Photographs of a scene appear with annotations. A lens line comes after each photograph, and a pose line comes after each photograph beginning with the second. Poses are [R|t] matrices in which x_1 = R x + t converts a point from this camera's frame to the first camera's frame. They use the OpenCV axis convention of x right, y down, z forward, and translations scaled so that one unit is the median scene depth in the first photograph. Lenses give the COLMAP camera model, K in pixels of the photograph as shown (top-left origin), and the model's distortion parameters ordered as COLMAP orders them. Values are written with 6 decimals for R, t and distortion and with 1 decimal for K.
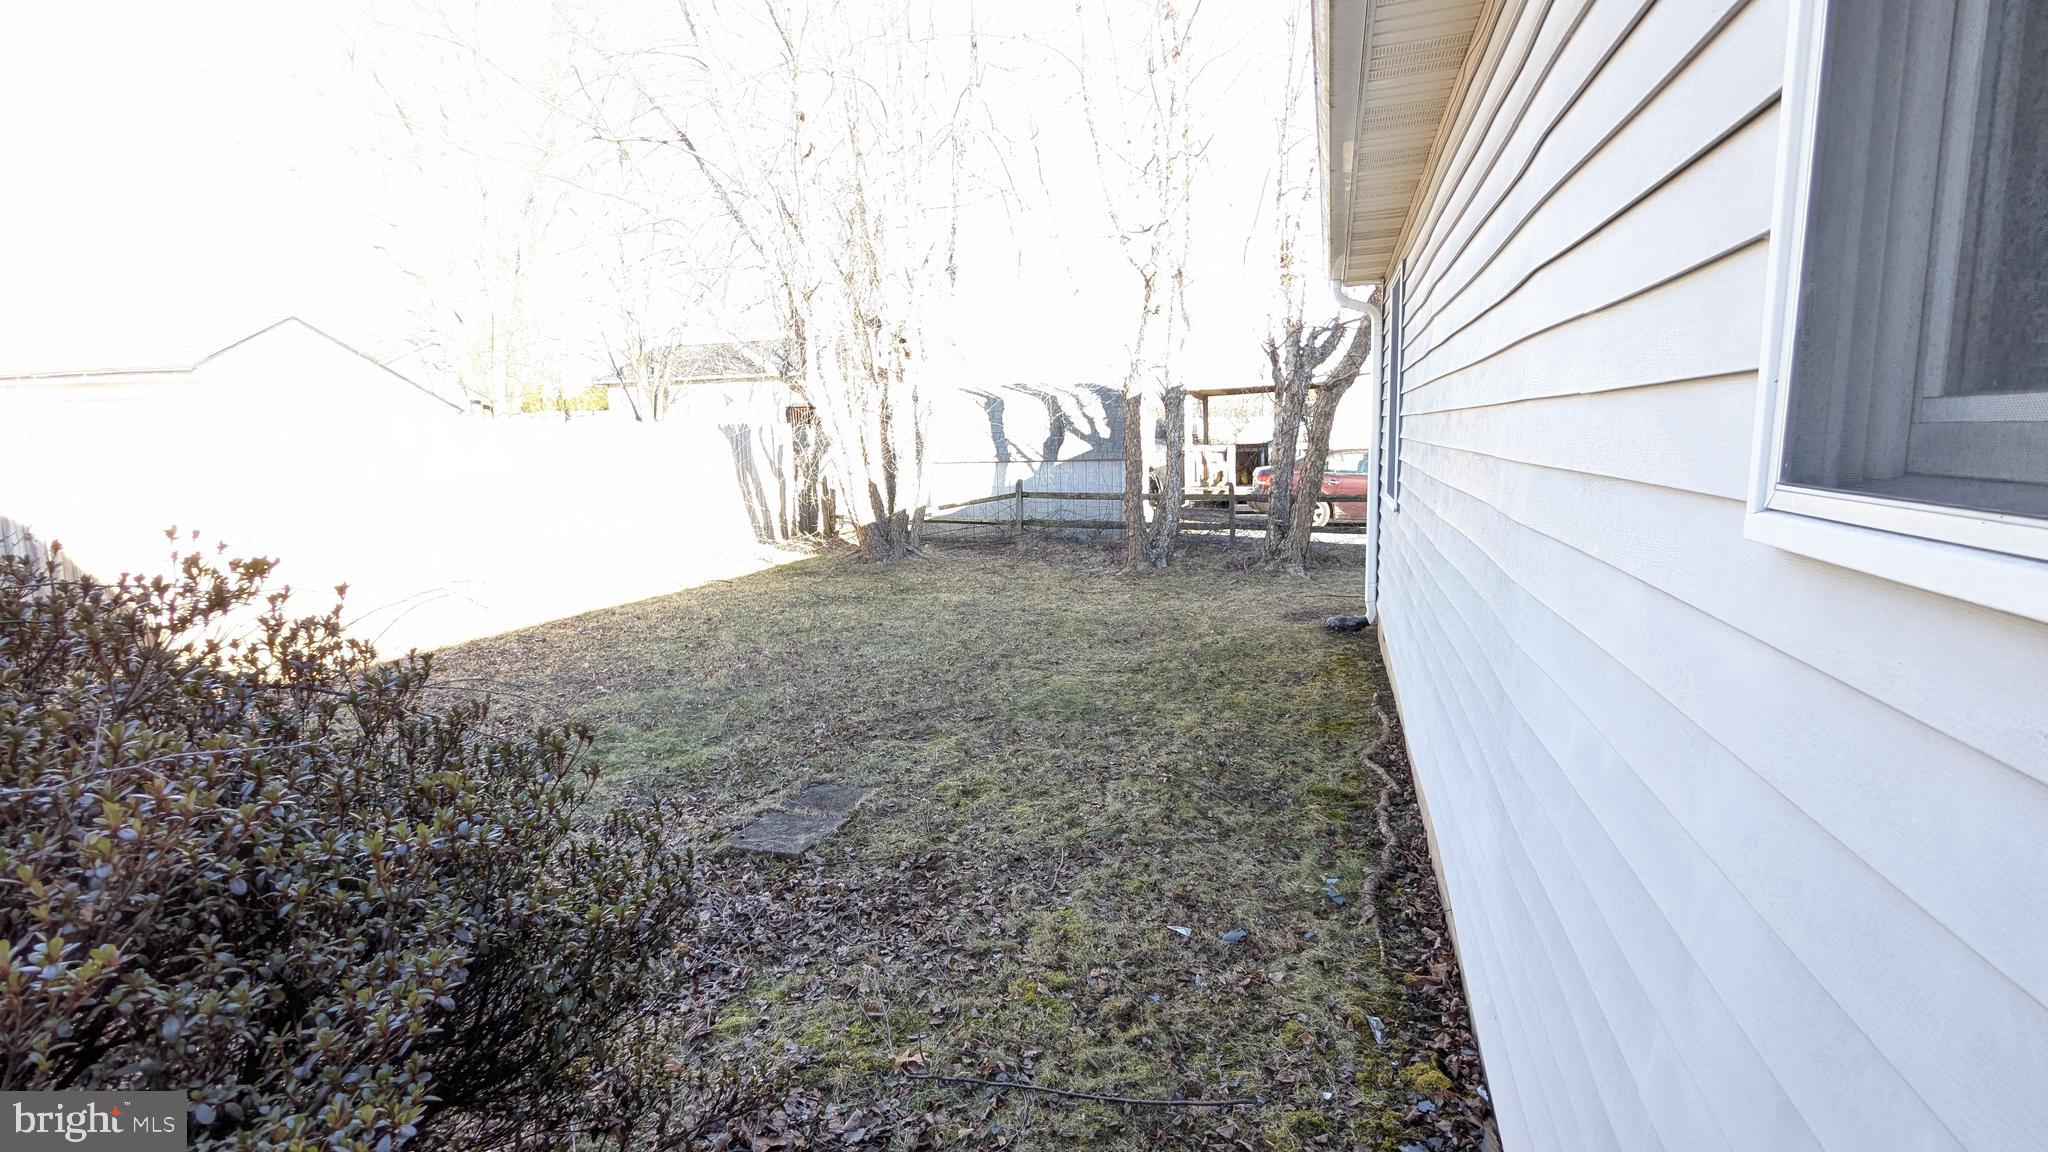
lens RADIAL K [[974.7, 0, 1012.3], [0, 974.7, 567.4], [0, 0, 1]] dist [-0.002156, 0.003250]
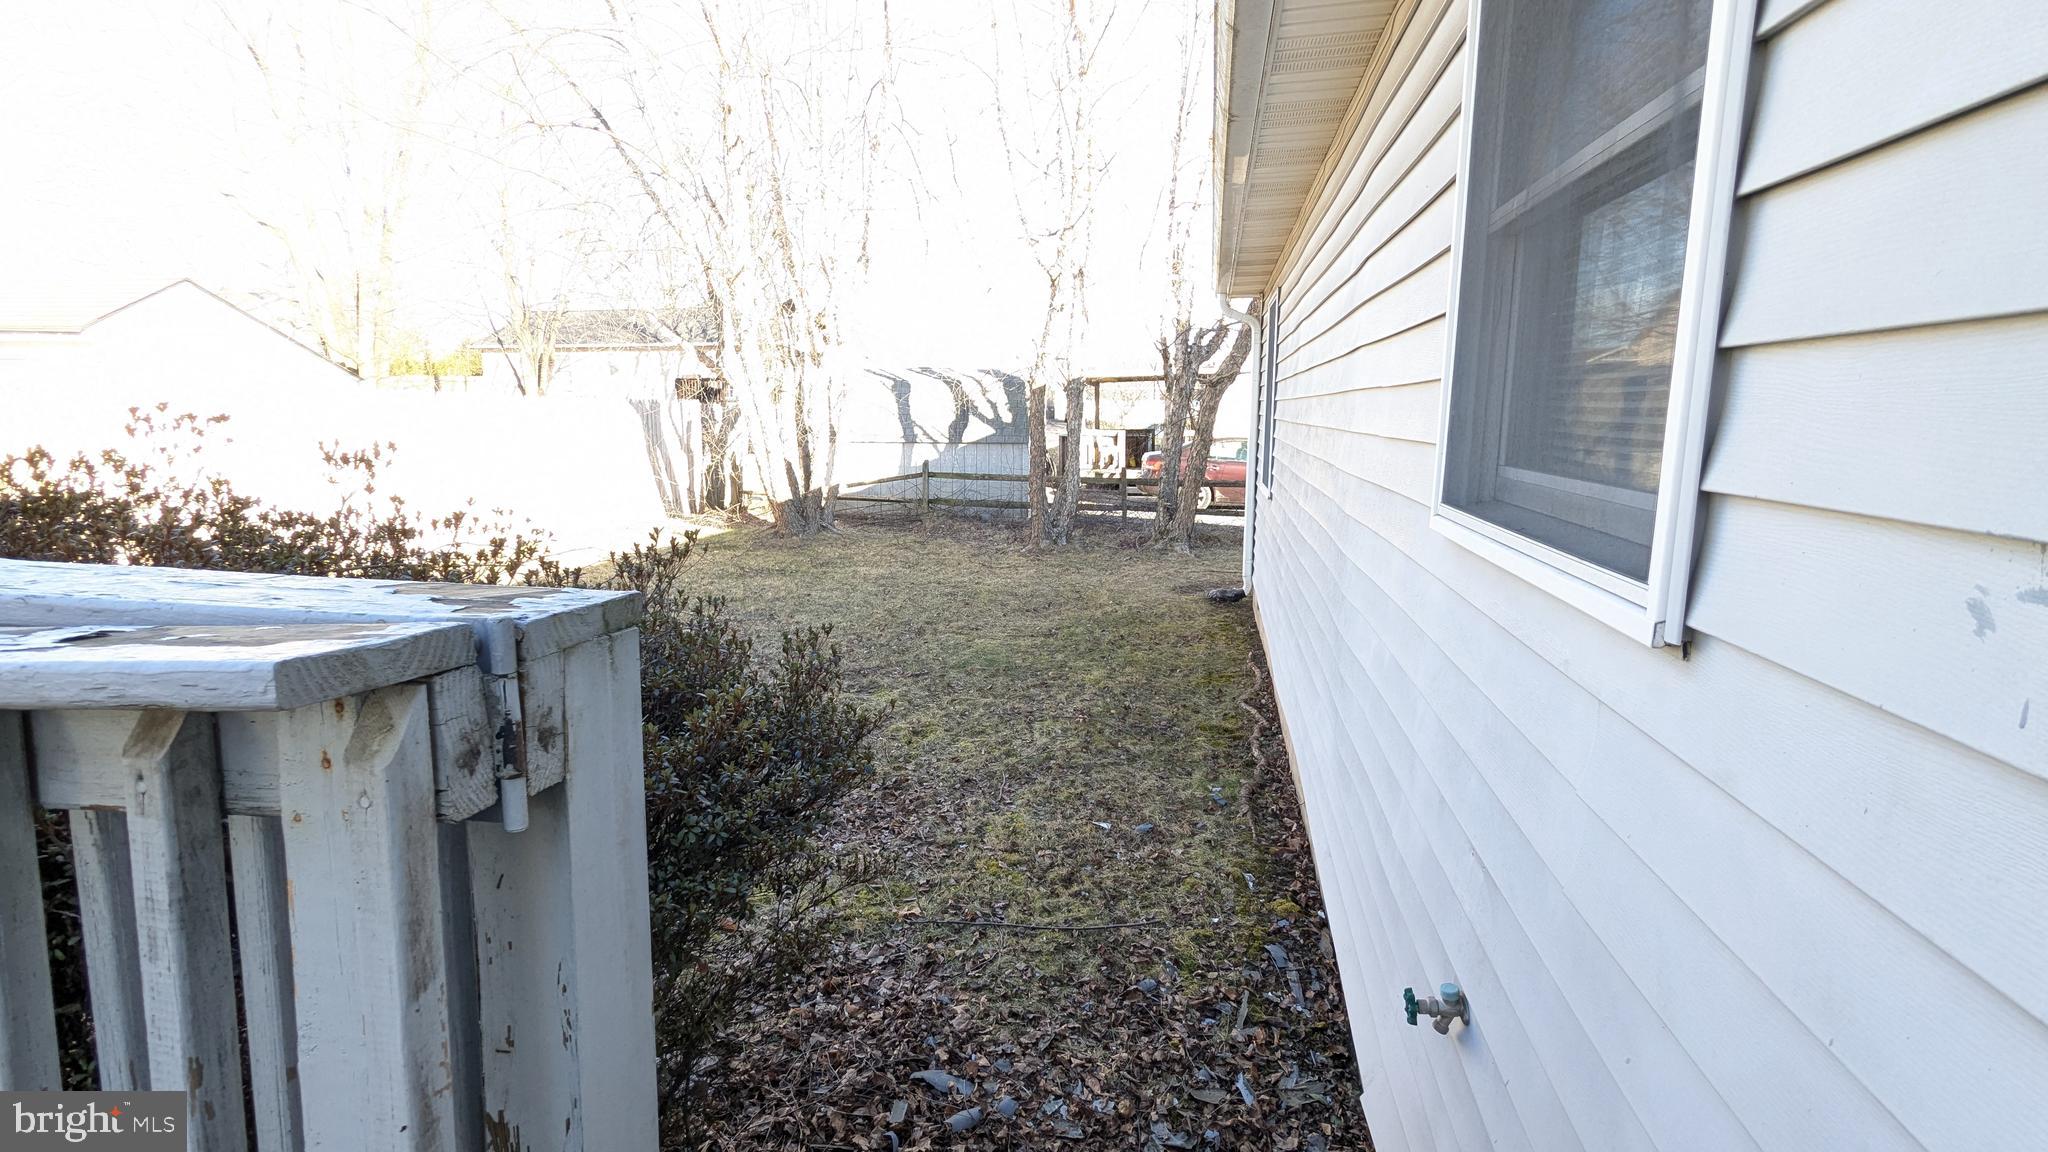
lens RADIAL K [[974.7, 0, 1014.8], [0, 974.7, 567.5], [0, 0, 1]] dist [-0.002156, 0.003250]
pose [[0.992822, 0.007043, 0.119395, -0.030837], [-0.009796, 0.999699, 0.022486, 0.001397], [-0.119201, -0.023494, 0.992592, -0.079410]]
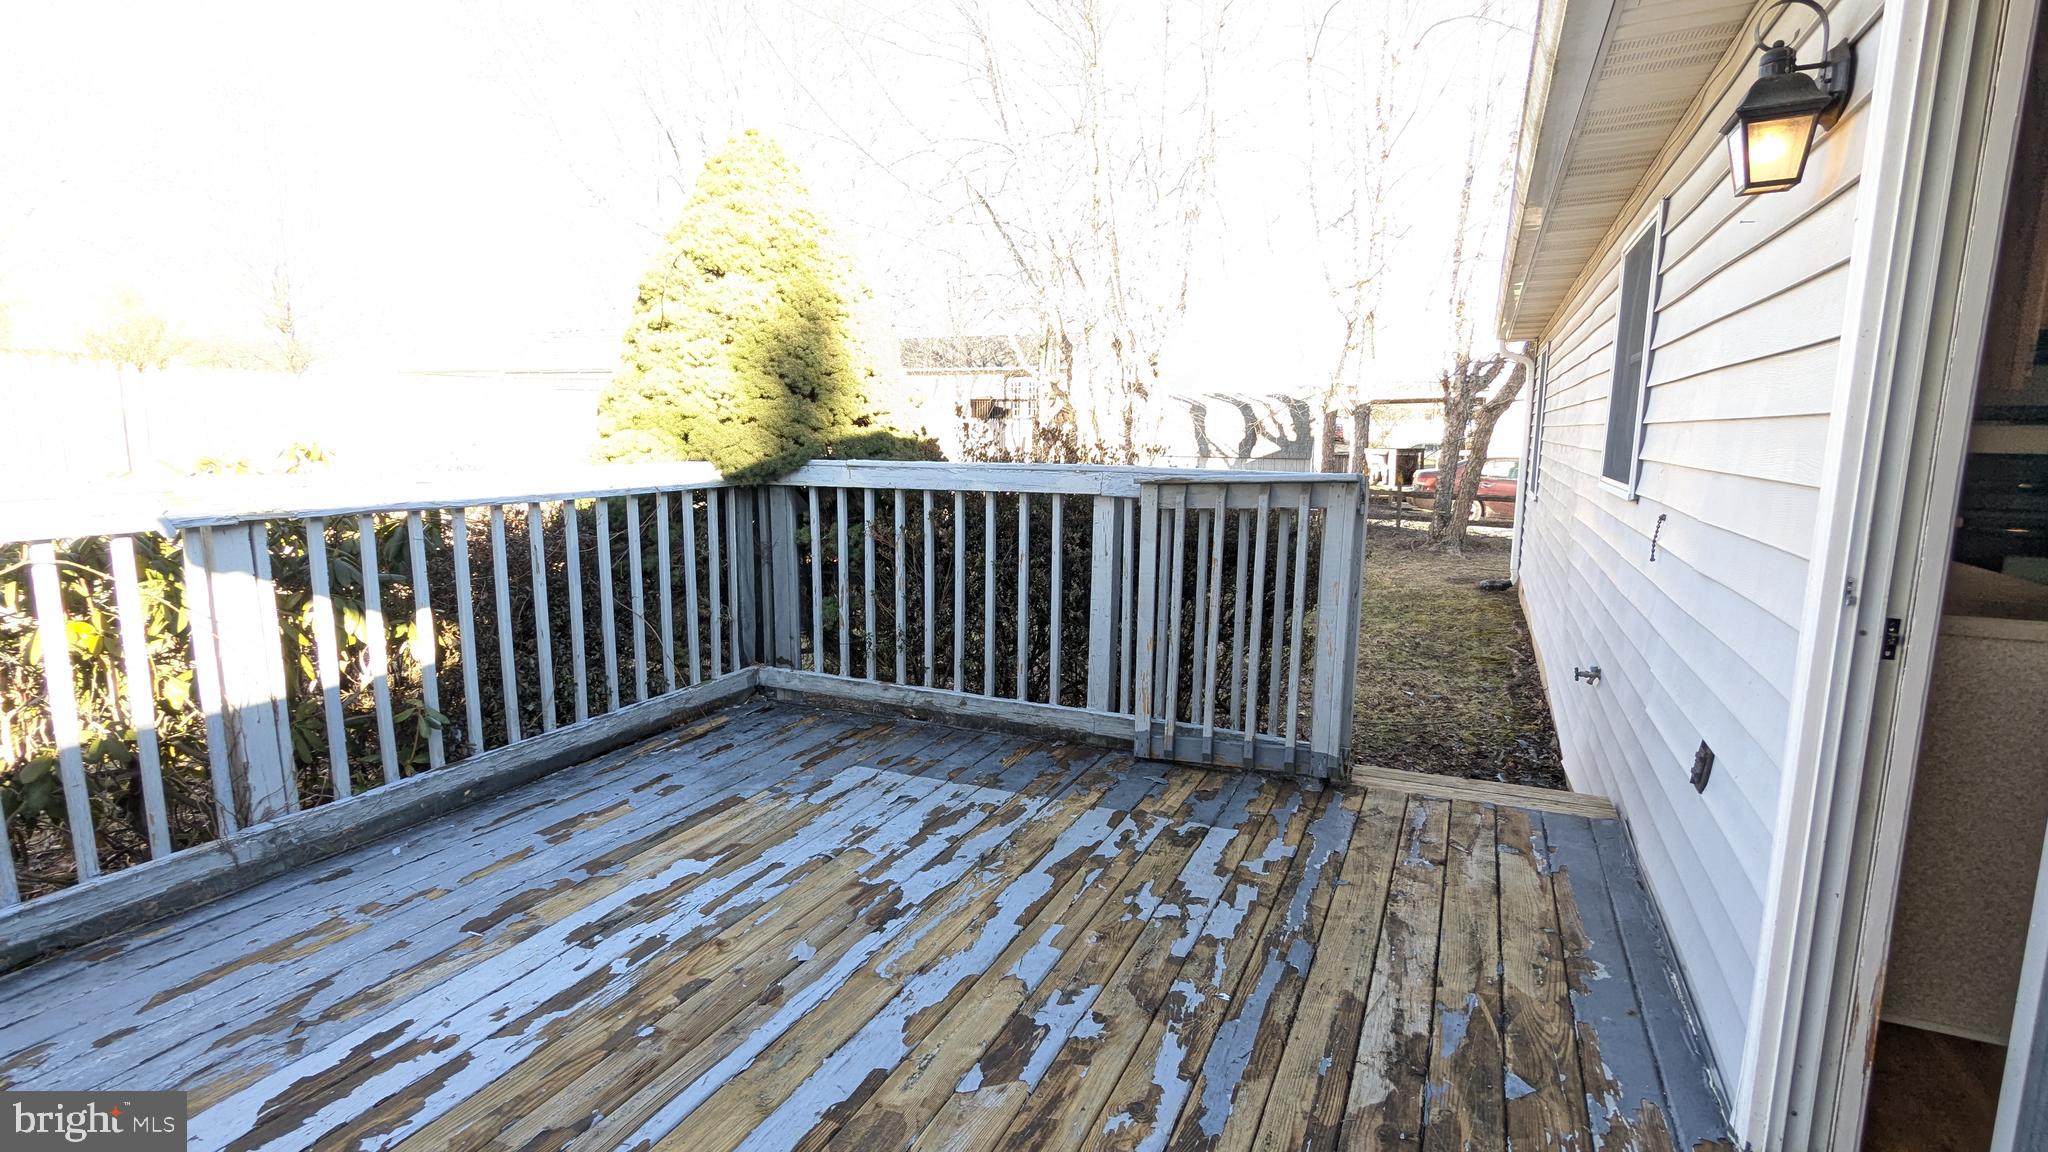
lens RADIAL K [[974.7, 0, 1014.1], [0, 974.7, 567.6], [0, 0, 1]] dist [-0.002156, 0.003250]
pose [[0.991037, 0.051751, -0.123156, -0.127909], [-0.050660, 0.998644, 0.011976, 0.039429], [0.123609, -0.005630, 0.992315, -0.353692]]
